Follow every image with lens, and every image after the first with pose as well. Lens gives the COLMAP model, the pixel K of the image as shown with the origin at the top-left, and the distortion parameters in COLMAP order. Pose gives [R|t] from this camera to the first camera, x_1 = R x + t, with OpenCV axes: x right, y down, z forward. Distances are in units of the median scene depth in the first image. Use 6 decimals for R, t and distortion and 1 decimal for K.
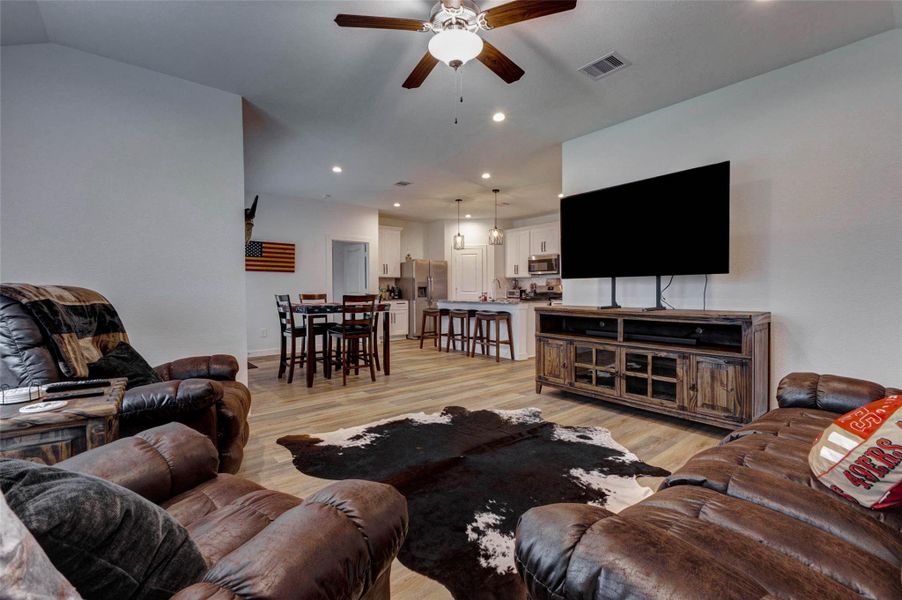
lens RADIAL K [[395.7, 0, 444.1], [0, 395.7, 288.5], [0, 0, 1]] dist [0.014709, -0.004143]
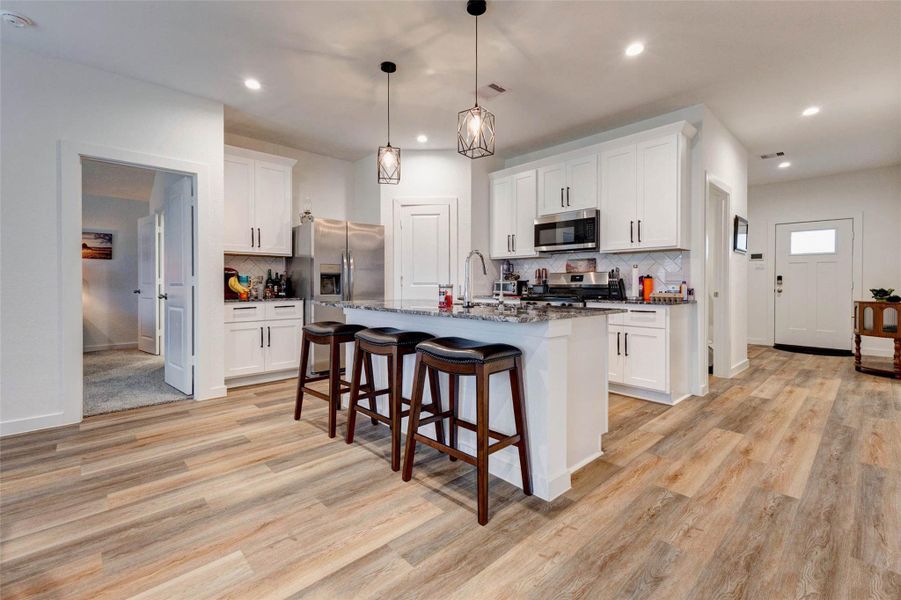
lens RADIAL K [[395.3, 0, 444.8], [0, 395.3, 286.7], [0, 0, 1]] dist [0.014709, -0.004143]
pose [[0.998119, 0.003441, 0.061215, 0.137924], [-0.004472, 0.999850, 0.016707, 0.008479], [-0.061149, -0.016949, 0.997985, 1.107526]]
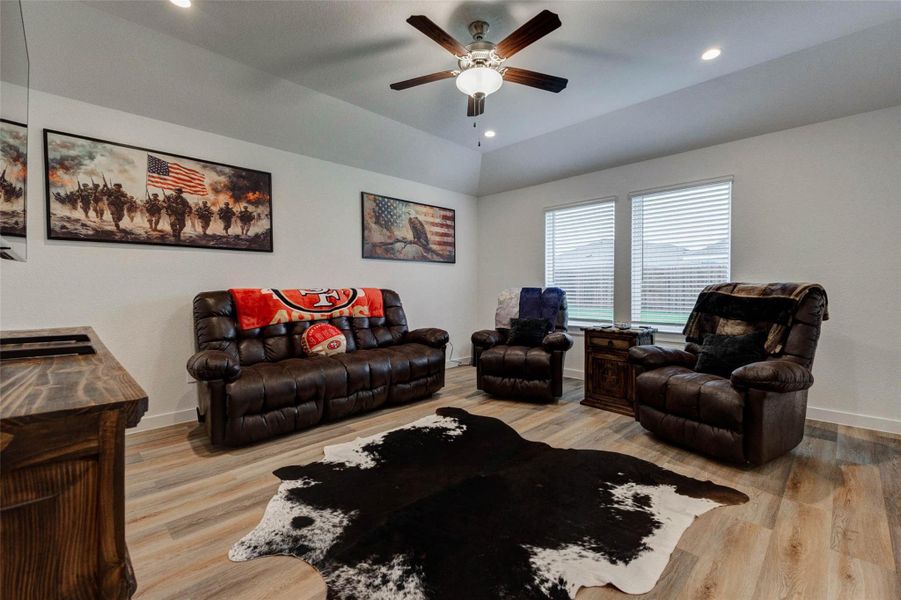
lens RADIAL K [[395.3, 0, 452.9], [0, 395.3, 298.1], [0, 0, 1]] dist [0.014709, -0.004143]
pose [[-0.994655, 0.010583, -0.102707, 0.133903], [0.008725, 0.999790, 0.018522, 0.006298], [0.102882, 0.017527, -0.994539, 1.262617]]
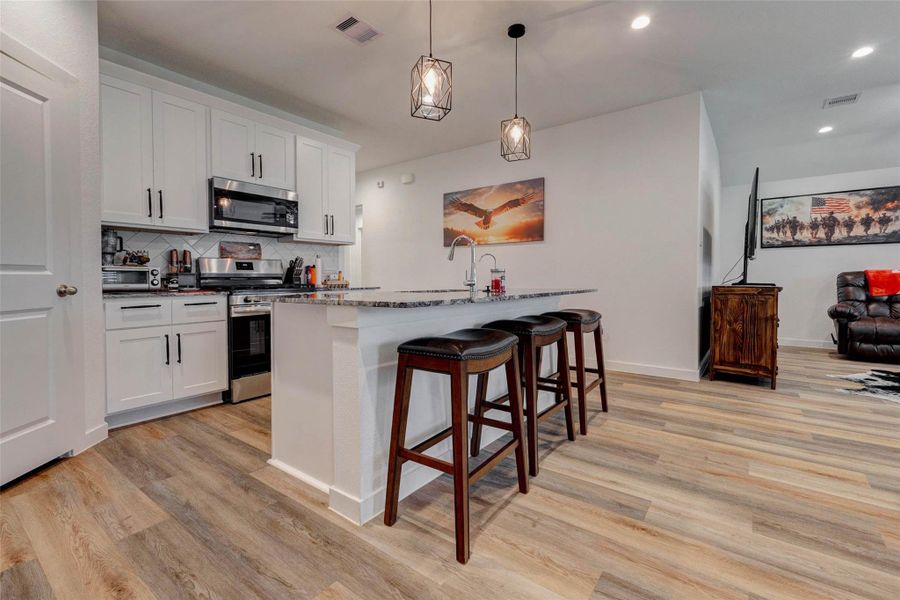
lens RADIAL K [[394.8, 0, 445.6], [0, 394.8, 282.8], [0, 0, 1]] dist [0.014709, -0.004143]
pose [[-0.224971, -0.006862, 0.974341, -0.472438], [-0.003165, 0.999975, 0.006312, 0.037745], [-0.974360, -0.001663, -0.224987, 2.044336]]
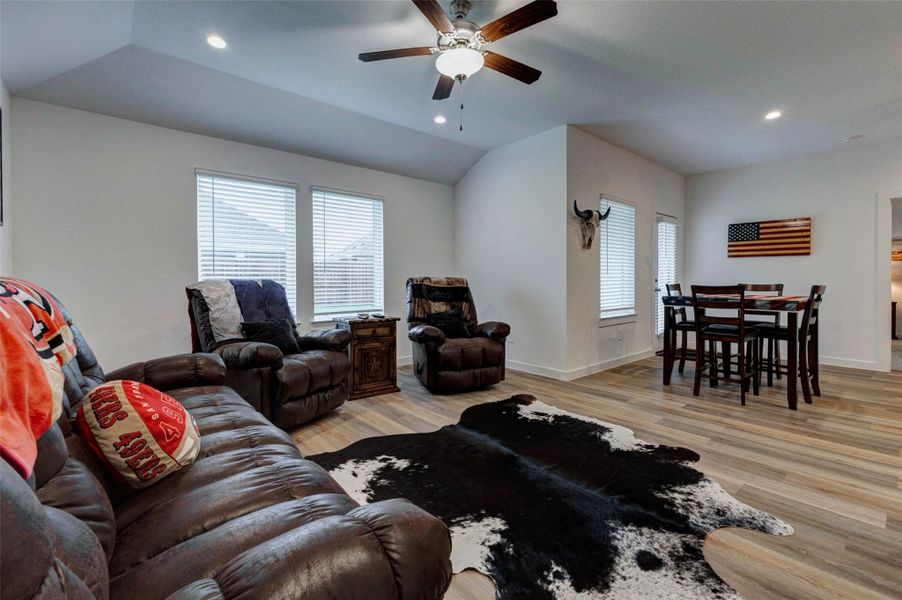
lens RADIAL K [[395.7, 0, 451.2], [0, 395.7, 287.0], [0, 0, 1]] dist [0.014709, -0.004143]
pose [[0.026569, 0.022070, -0.999403, 0.664523], [0.005443, 0.999738, 0.022222, -0.001778], [0.999632, -0.006030, 0.026442, 0.556246]]
